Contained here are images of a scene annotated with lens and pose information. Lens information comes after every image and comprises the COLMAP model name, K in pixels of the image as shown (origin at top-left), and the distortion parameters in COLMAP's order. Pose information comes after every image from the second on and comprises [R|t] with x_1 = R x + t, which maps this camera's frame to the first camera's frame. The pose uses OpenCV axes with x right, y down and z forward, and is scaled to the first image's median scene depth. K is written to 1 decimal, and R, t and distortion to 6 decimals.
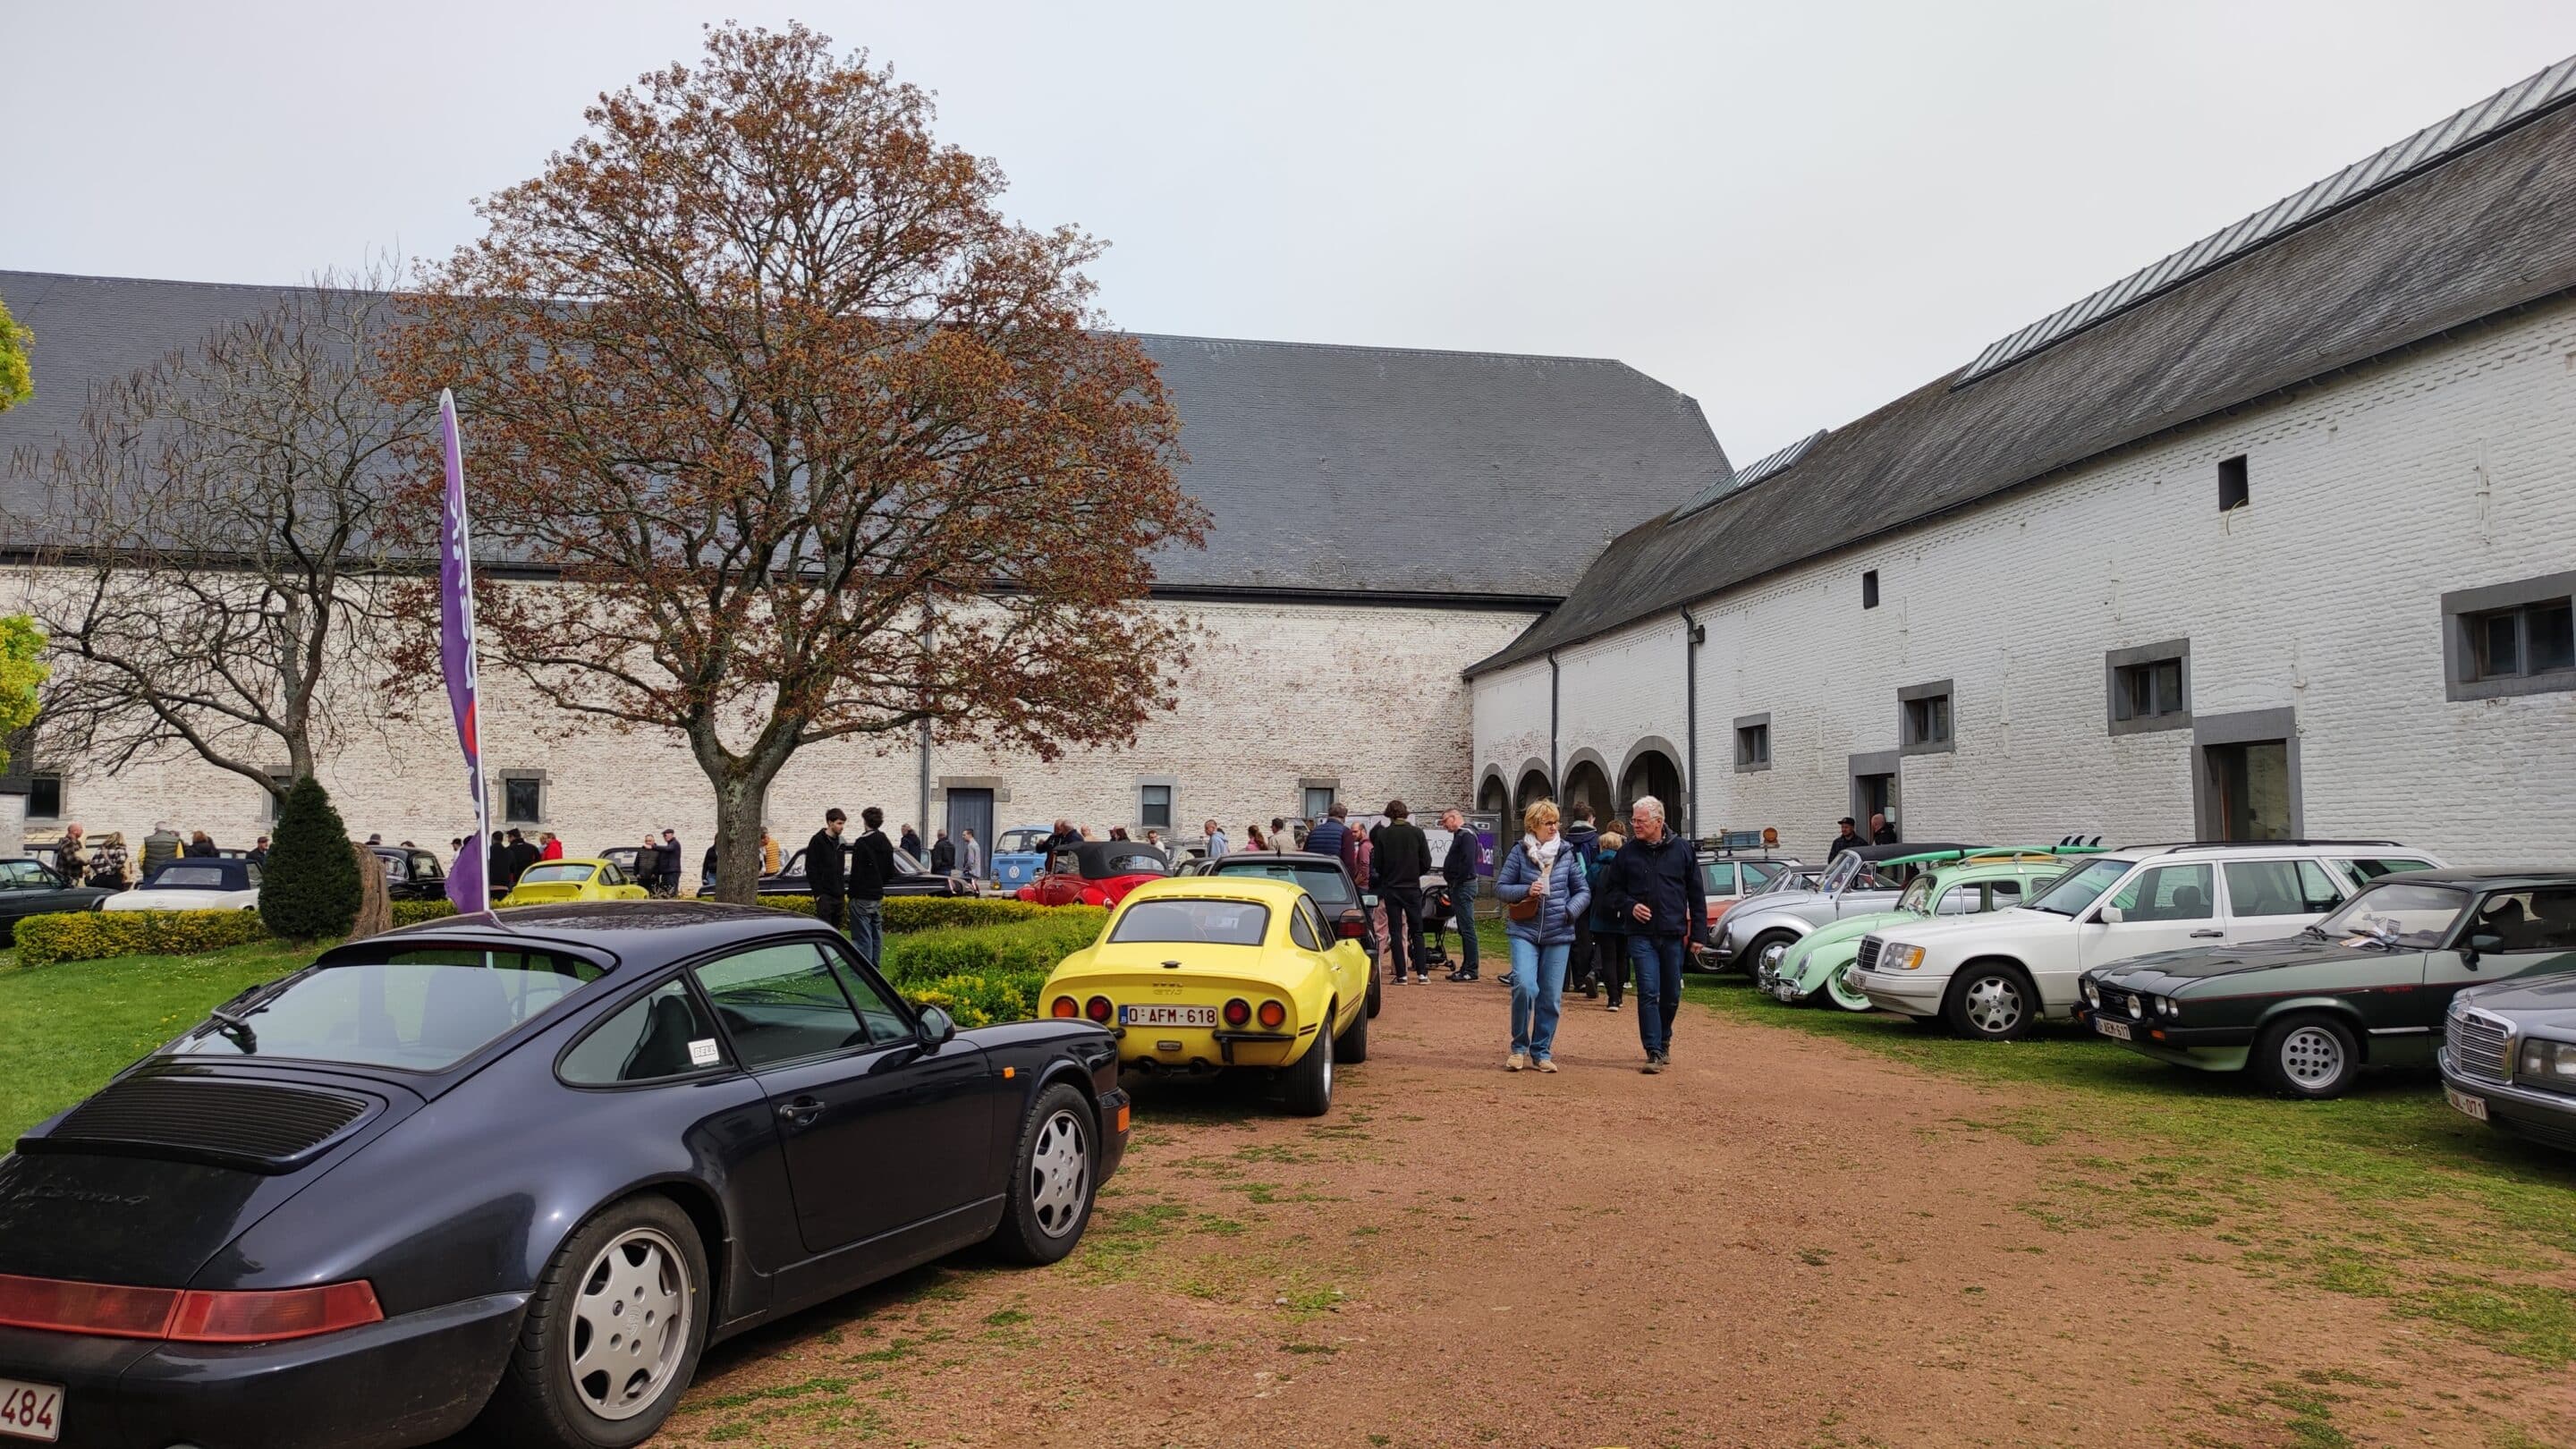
lens RADIAL K [[1881.9, 0, 1276.2], [0, 1881.9, 731.1], [0, 0, 1]] dist [0.040563, -0.016482]
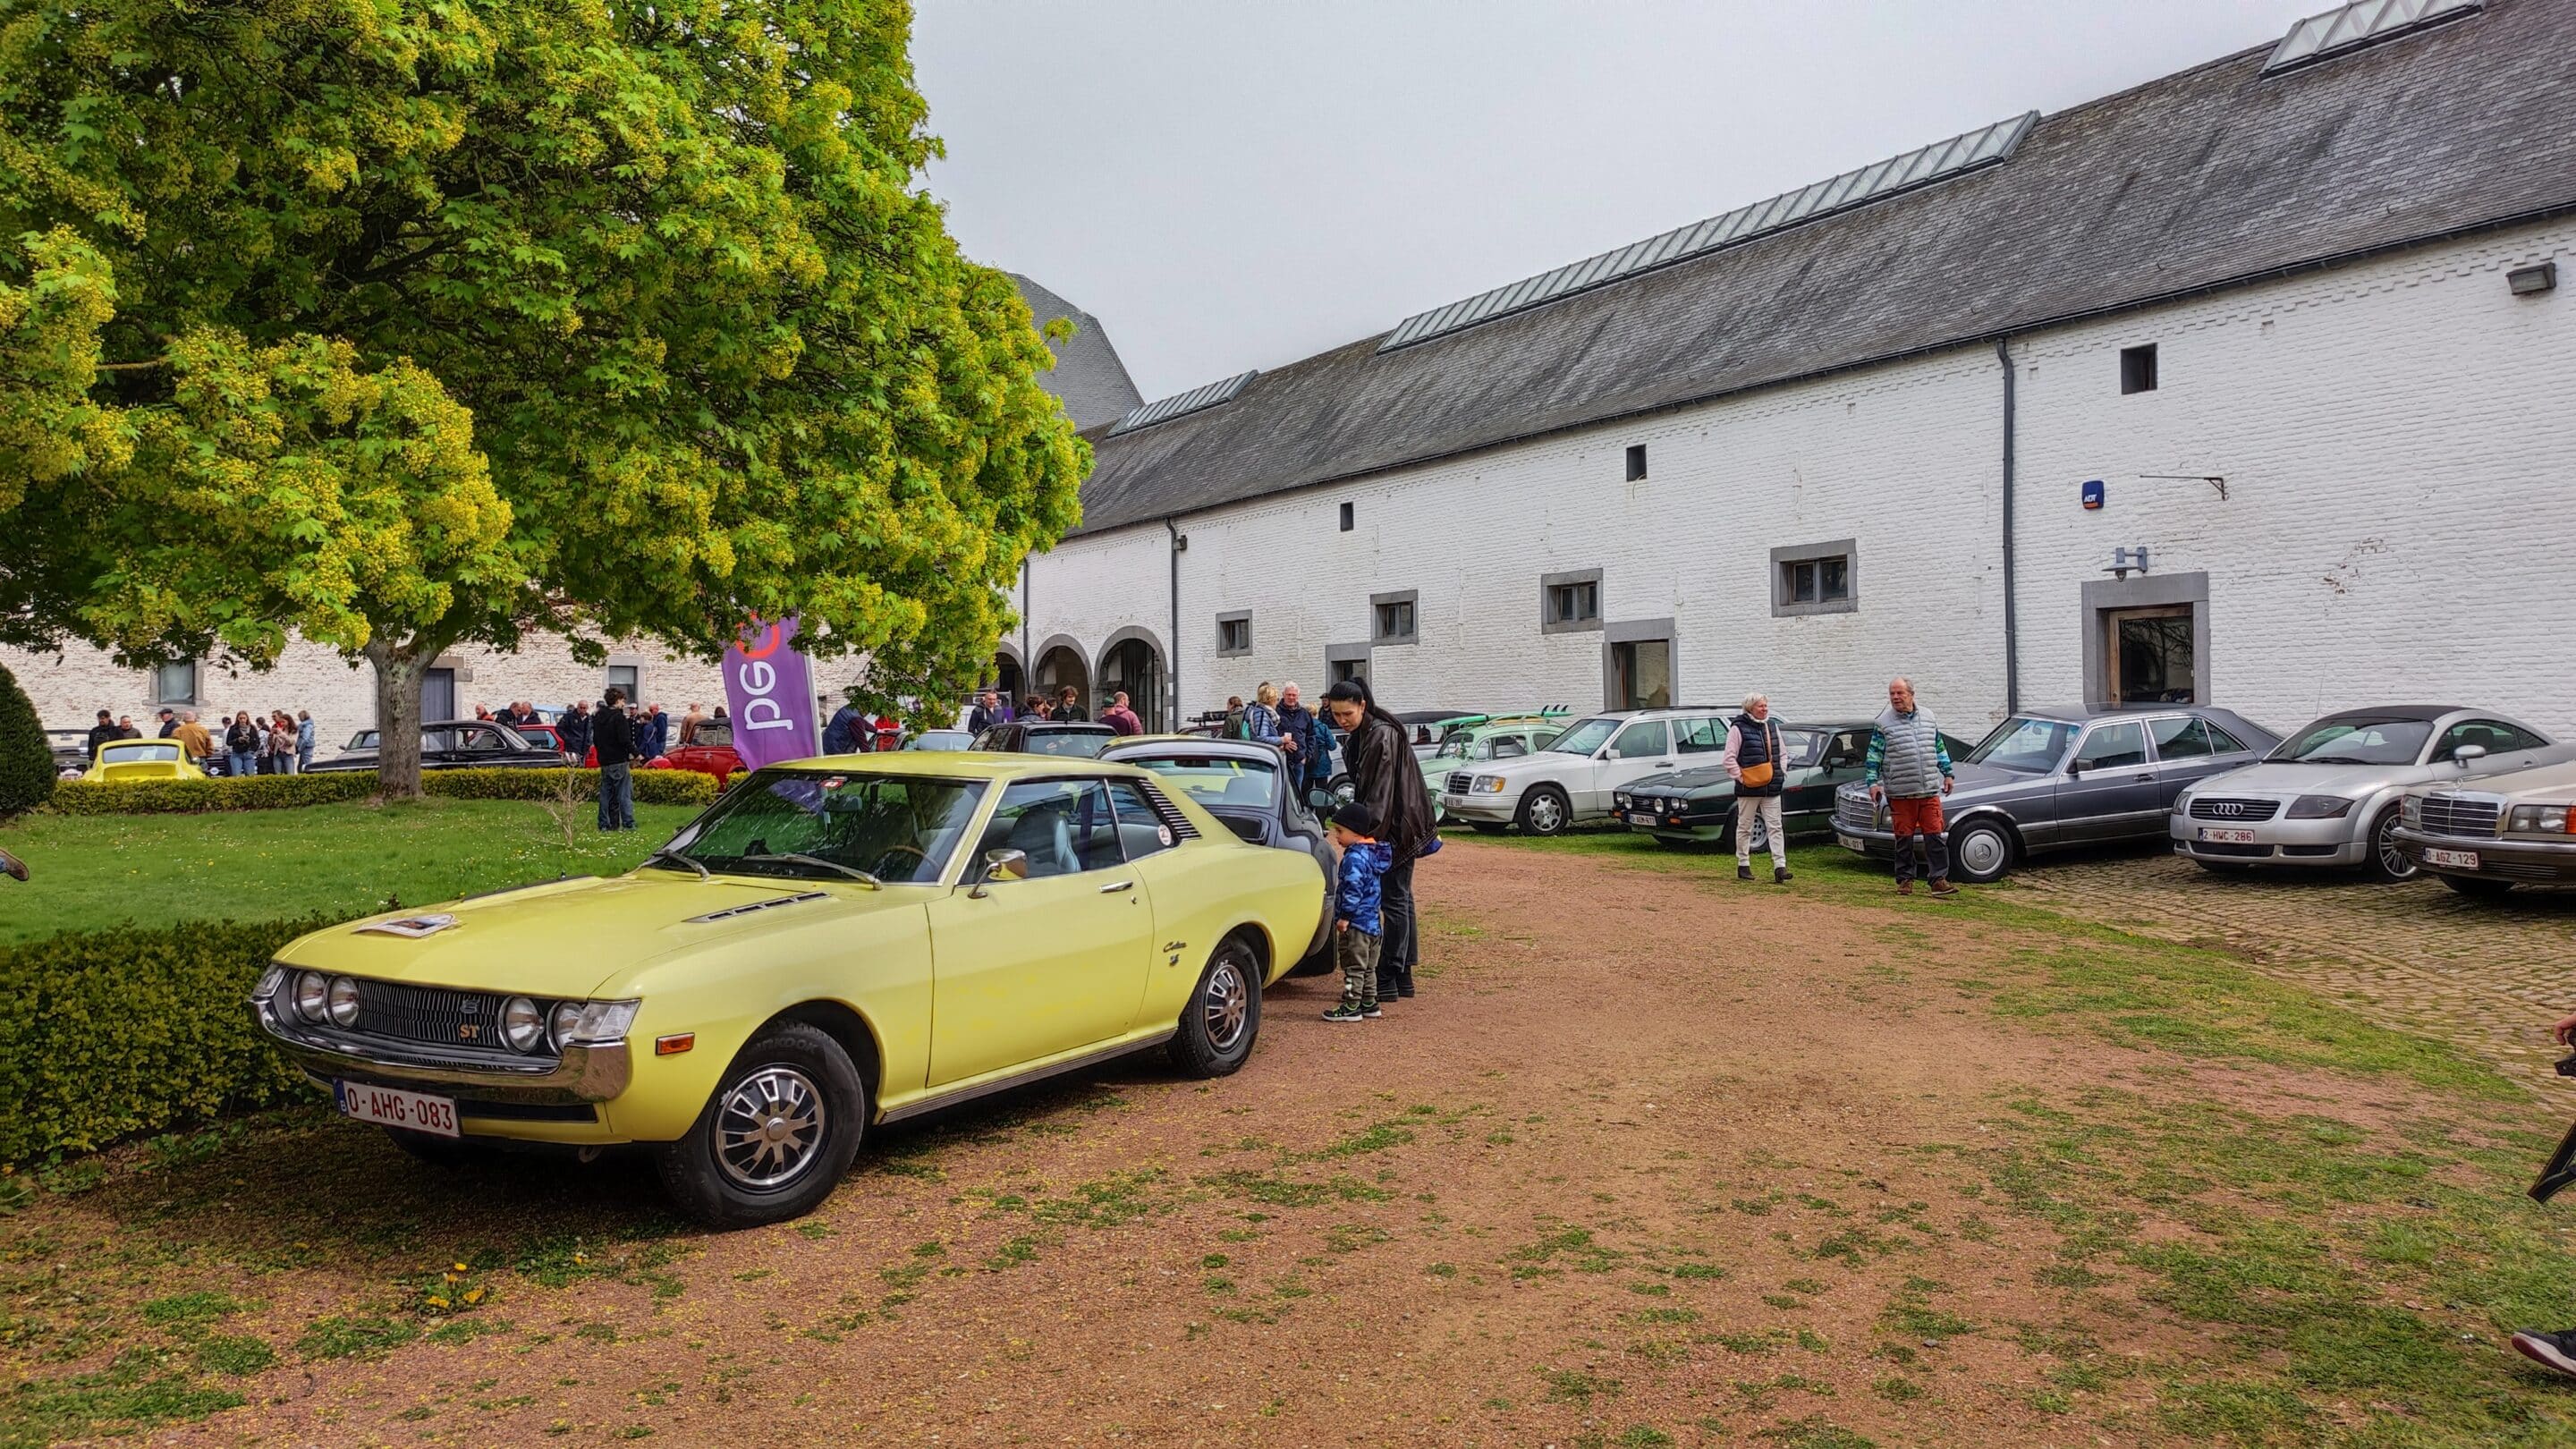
lens RADIAL K [[1881.9, 0, 1276.2], [0, 1881.9, 731.1], [0, 0, 1]] dist [0.040563, -0.016482]
pose [[0.927756, -0.011265, 0.373018, -0.243654], [-0.012855, 0.997986, 0.062112, -0.009413], [-0.372967, -0.062420, 0.925743, -0.206811]]
